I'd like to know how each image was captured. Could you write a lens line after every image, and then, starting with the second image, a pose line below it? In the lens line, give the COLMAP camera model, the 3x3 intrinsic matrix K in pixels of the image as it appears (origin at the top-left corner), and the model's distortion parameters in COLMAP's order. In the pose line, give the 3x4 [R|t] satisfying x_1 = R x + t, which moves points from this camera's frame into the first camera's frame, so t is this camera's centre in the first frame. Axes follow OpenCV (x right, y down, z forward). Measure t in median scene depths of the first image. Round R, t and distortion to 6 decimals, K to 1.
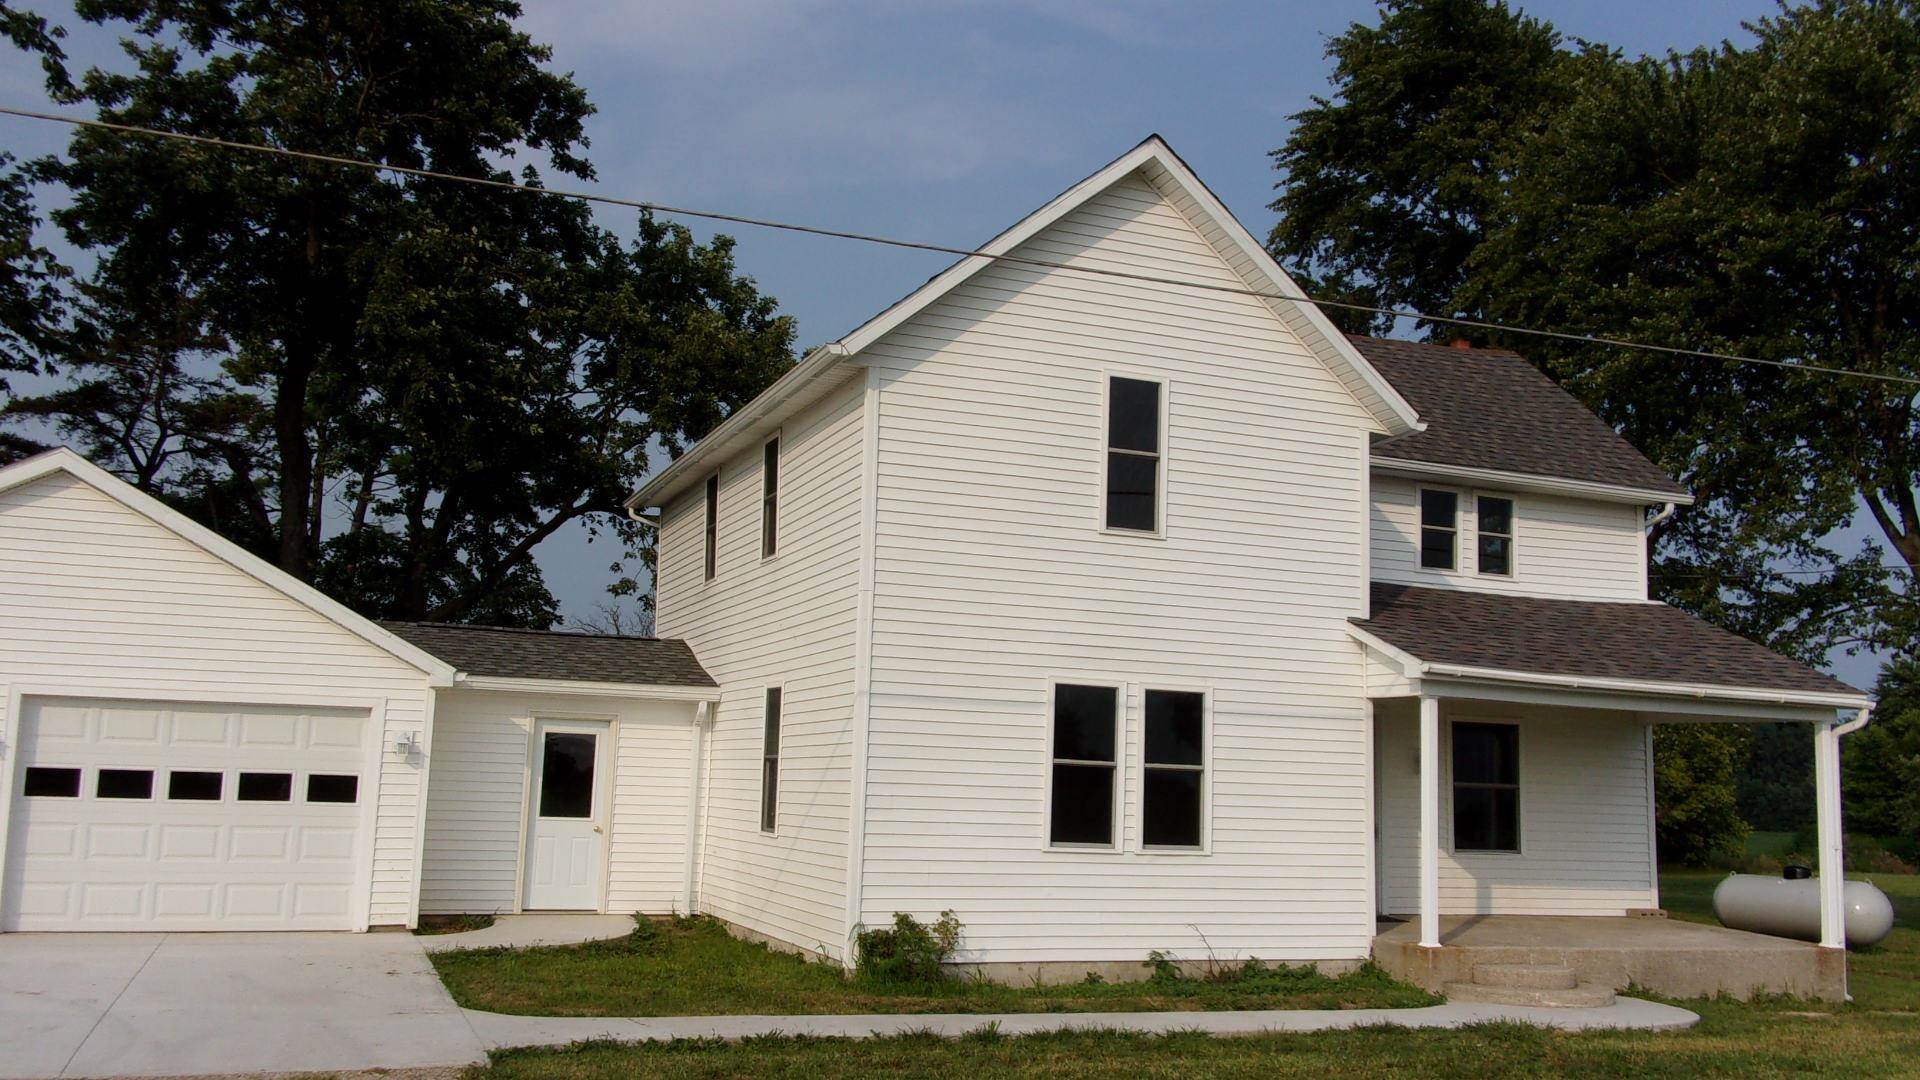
lens RADIAL K [[1662.3, 0, 960.0], [0, 1662.3, 540.0], [0, 0, 1]] dist [0.018474, -0.002672]
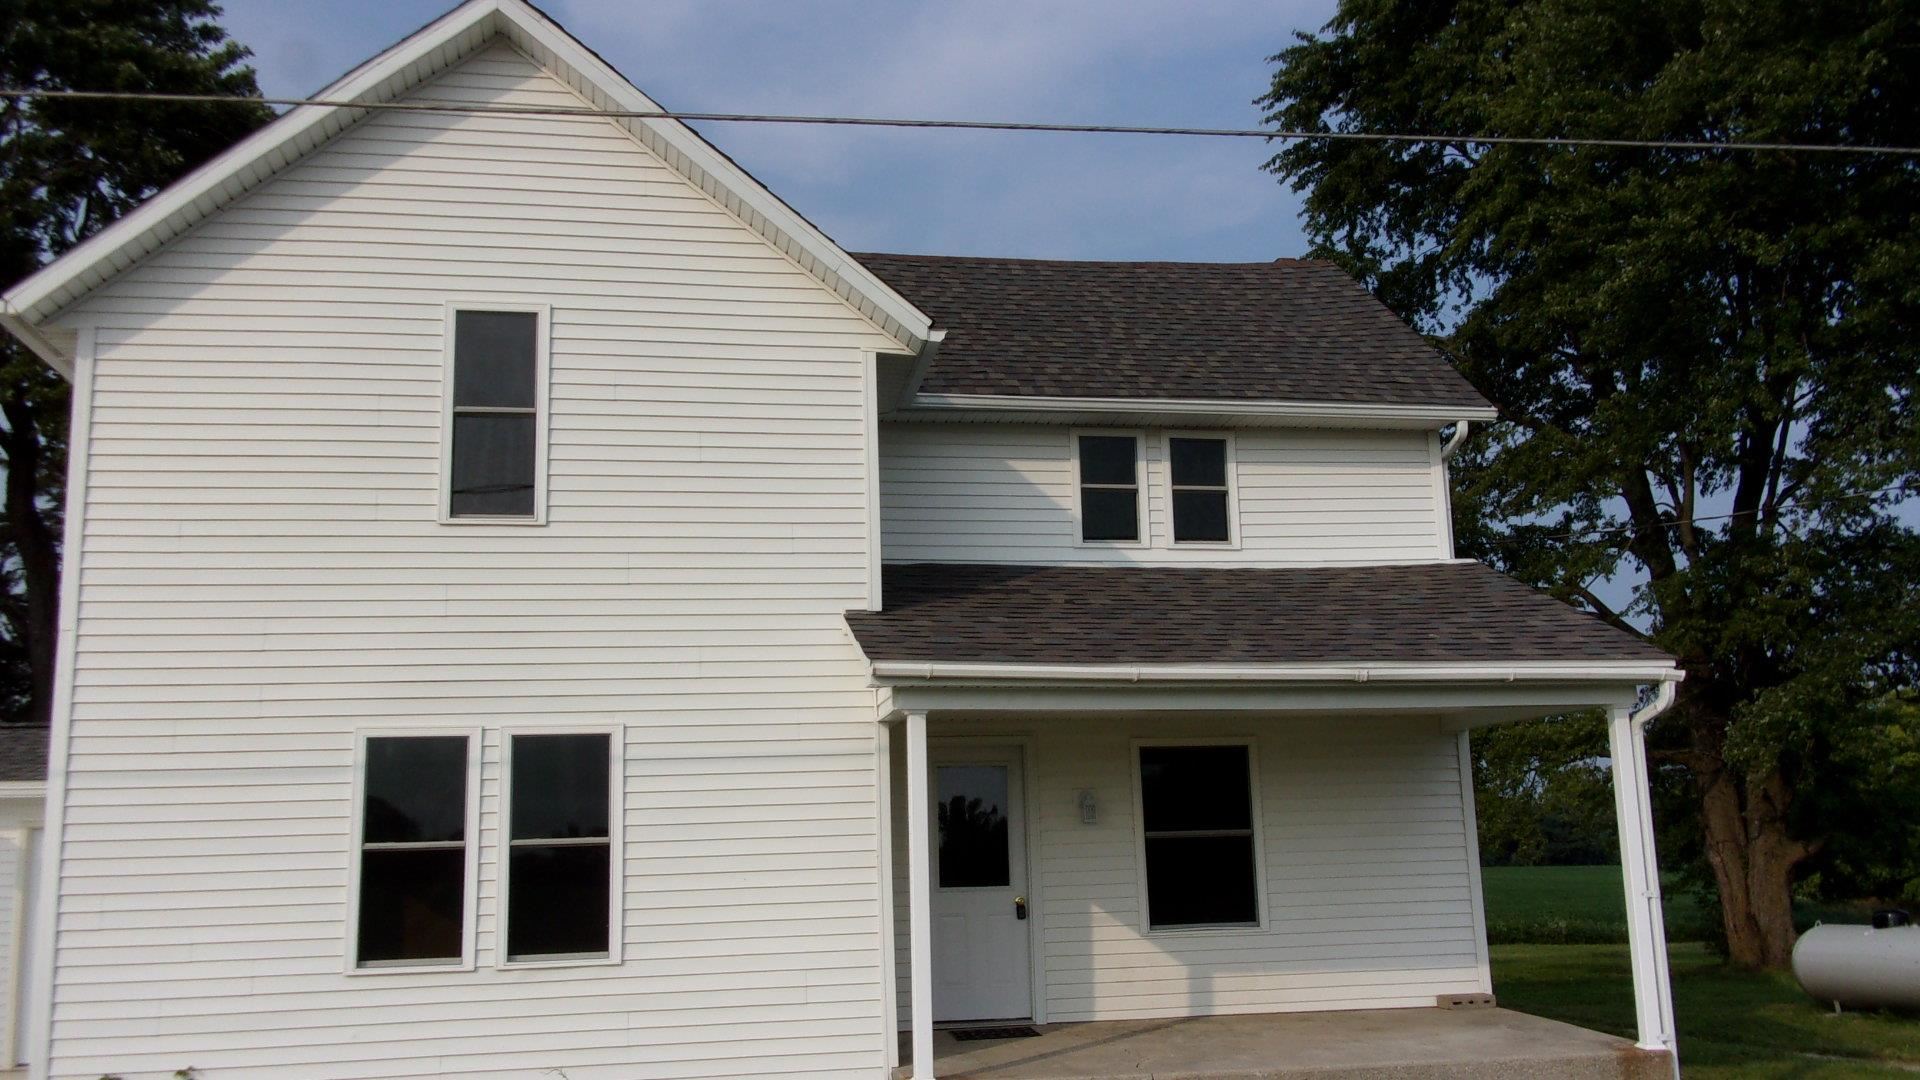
lens RADIAL K [[1680.7, 0, 982.9], [0, 1680.7, 548.7], [0, 0, 1]] dist [0.071359, -0.145884]
pose [[0.979847, -0.098850, -0.173574, 0.402790], [0.091263, 0.994511, -0.051181, 0.059823], [0.177681, 0.034309, 0.983490, 0.292121]]
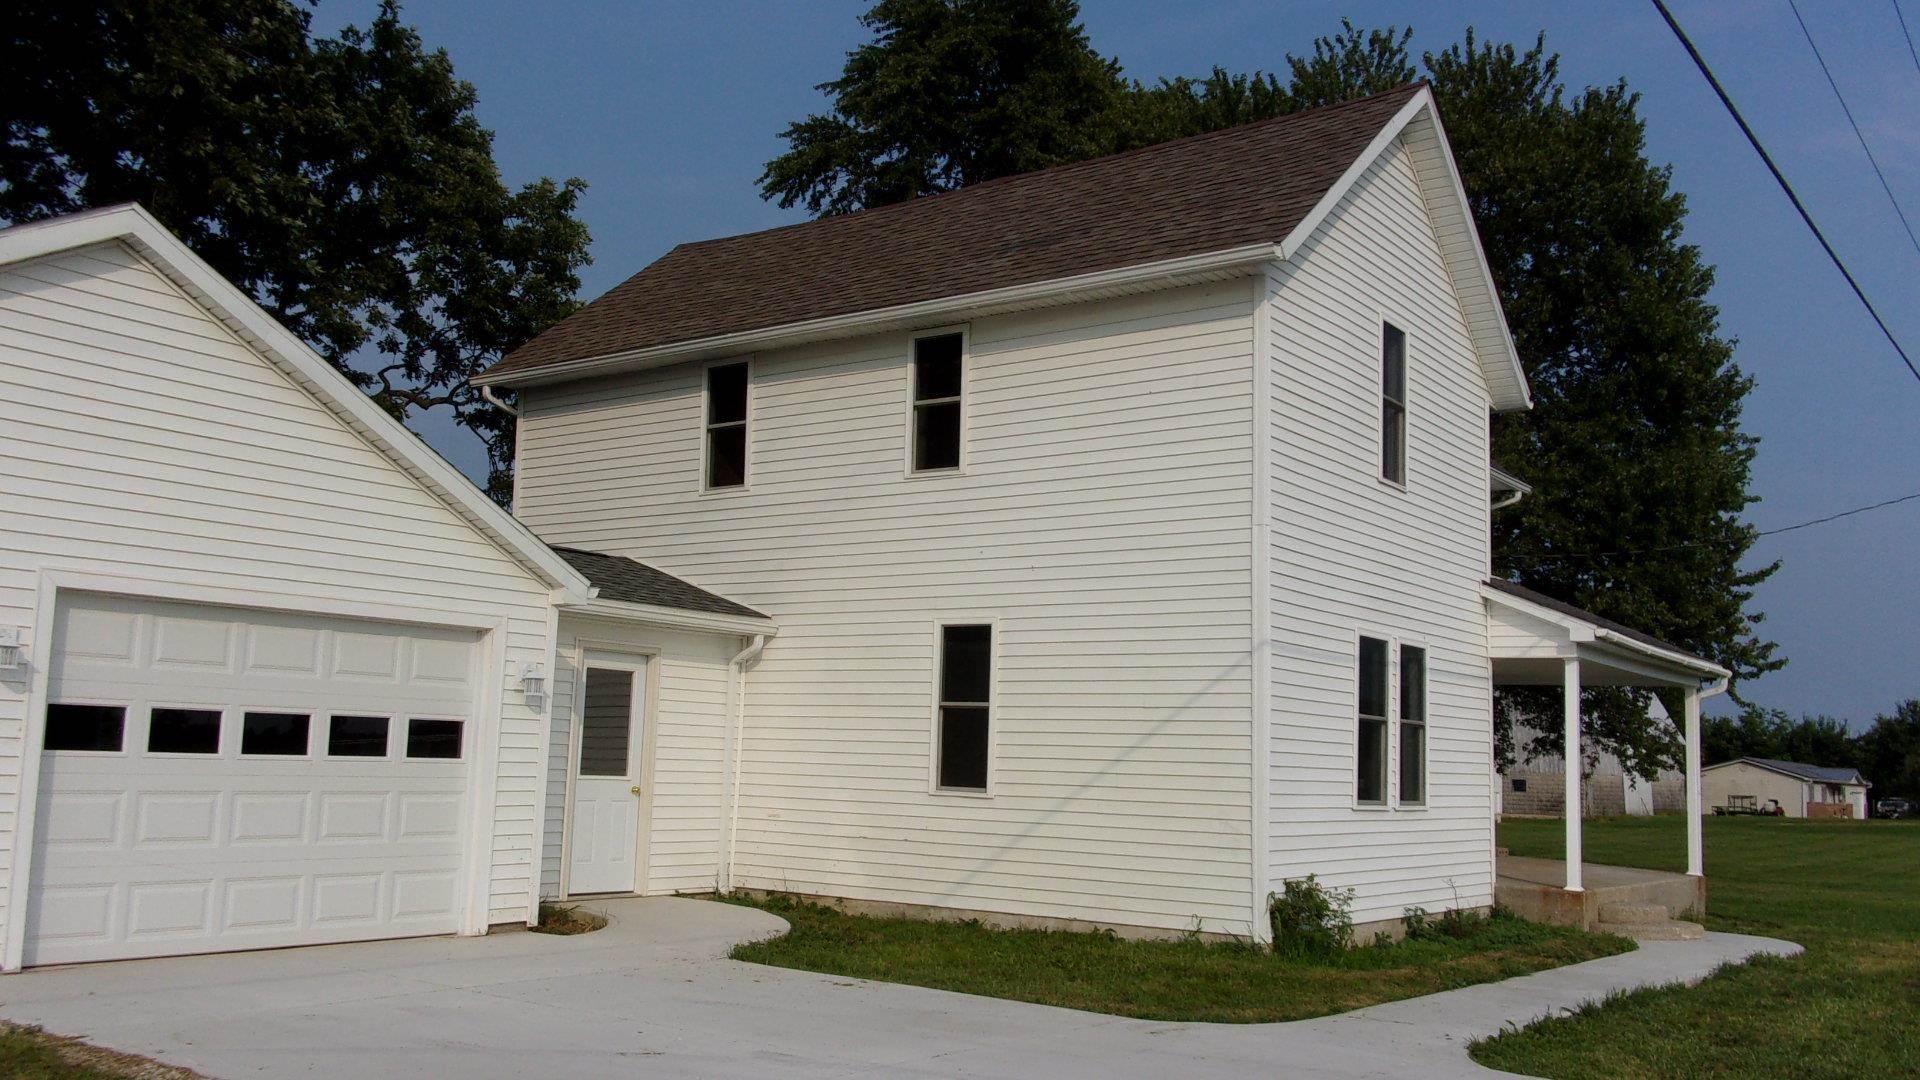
lens RADIAL K [[1661.5, 0, 960.0], [0, 1661.5, 540.0], [0, 0, 1]] dist [0.029148, -0.017618]
pose [[0.845666, 0.067037, 0.529486, -0.577799], [-0.084326, 0.996402, 0.008528, 0.038662], [-0.527009, -0.051861, 0.848276, 0.277540]]
